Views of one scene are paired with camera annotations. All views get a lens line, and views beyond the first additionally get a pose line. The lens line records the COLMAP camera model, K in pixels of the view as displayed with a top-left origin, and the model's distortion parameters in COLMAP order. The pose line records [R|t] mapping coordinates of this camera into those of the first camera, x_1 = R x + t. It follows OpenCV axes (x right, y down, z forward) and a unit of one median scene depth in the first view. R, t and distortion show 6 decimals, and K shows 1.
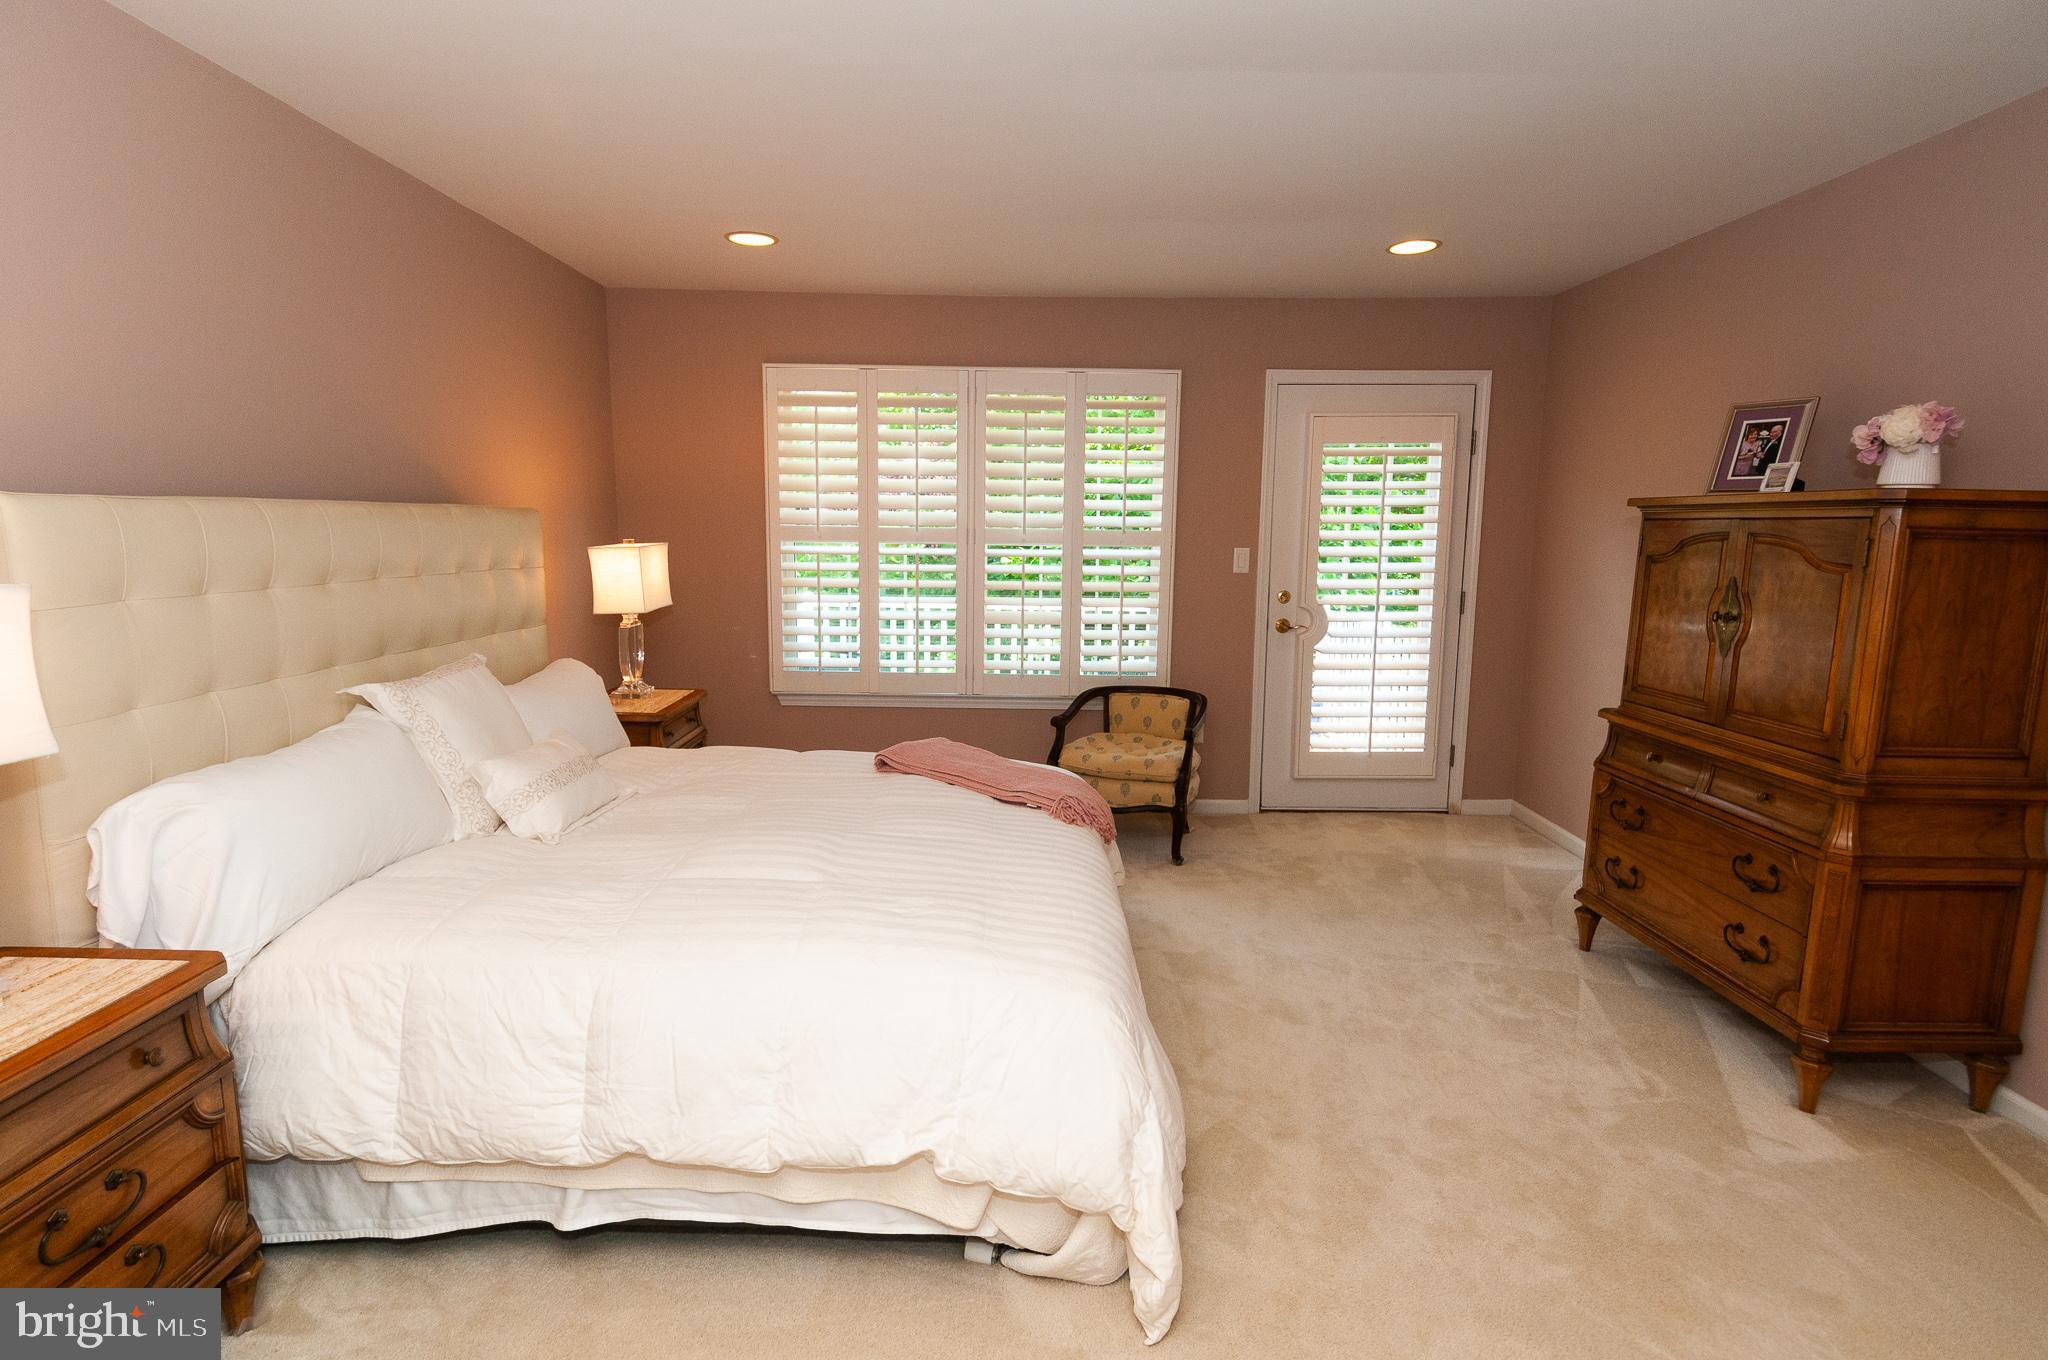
lens RADIAL K [[1058.1, 0, 1020.0], [0, 1058.1, 689.9], [0, 0, 1]] dist [0.009601, -0.009510]
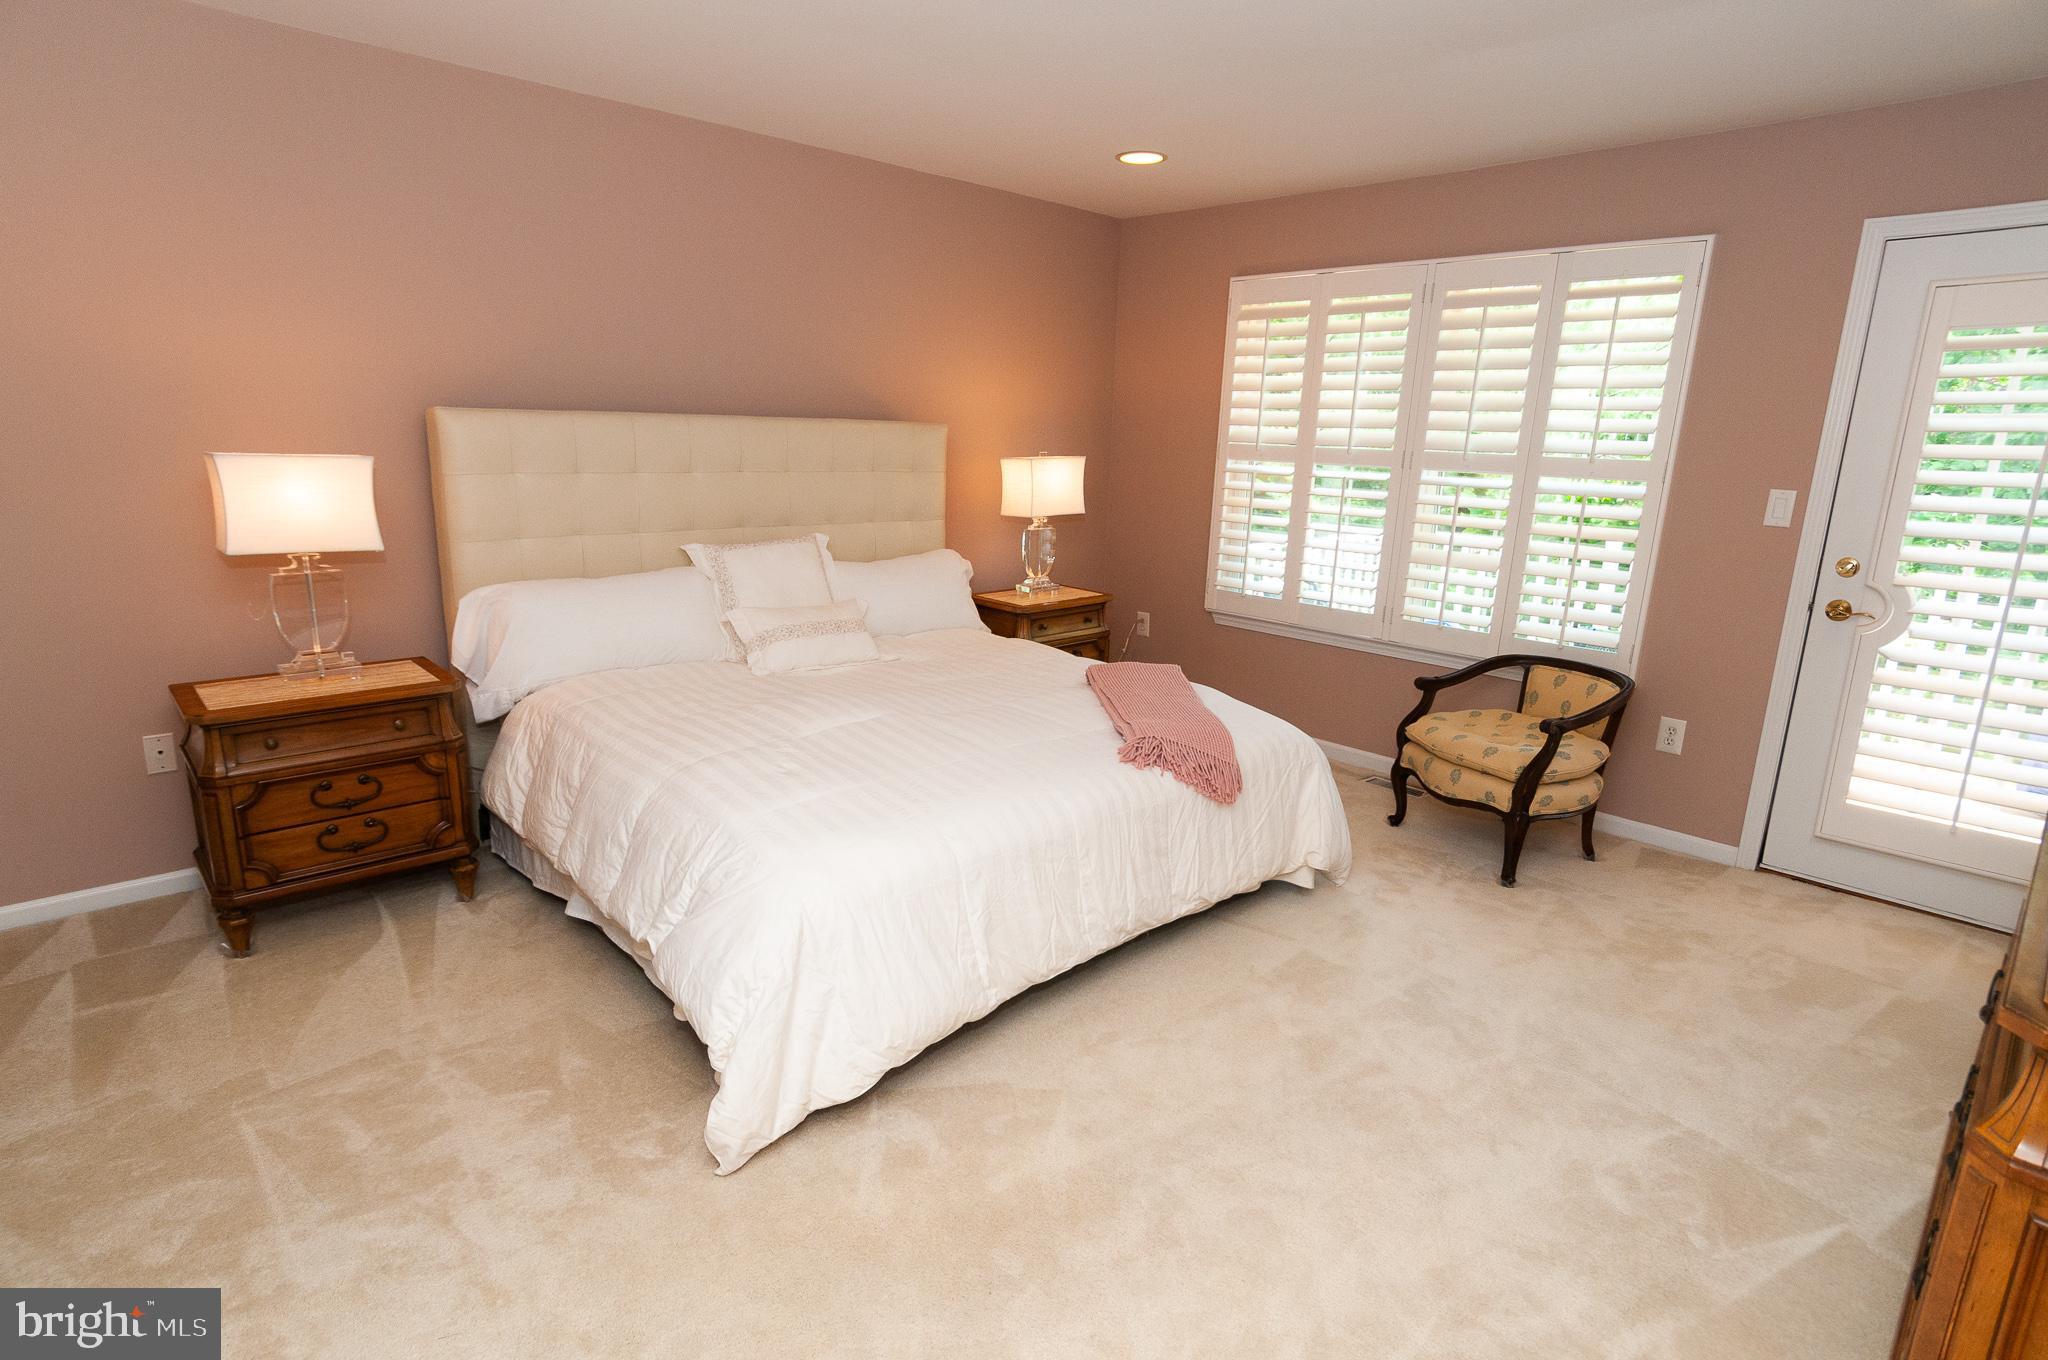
lens RADIAL K [[1058.1, 0, 1020.0], [0, 1058.1, 689.9], [0, 0, 1]] dist [0.009601, -0.009510]
pose [[0.685242, 0.184547, -0.704547, 0.391467], [-0.134639, 0.982790, 0.126479, -0.027081], [0.715763, 0.008191, 0.698296, 0.167805]]
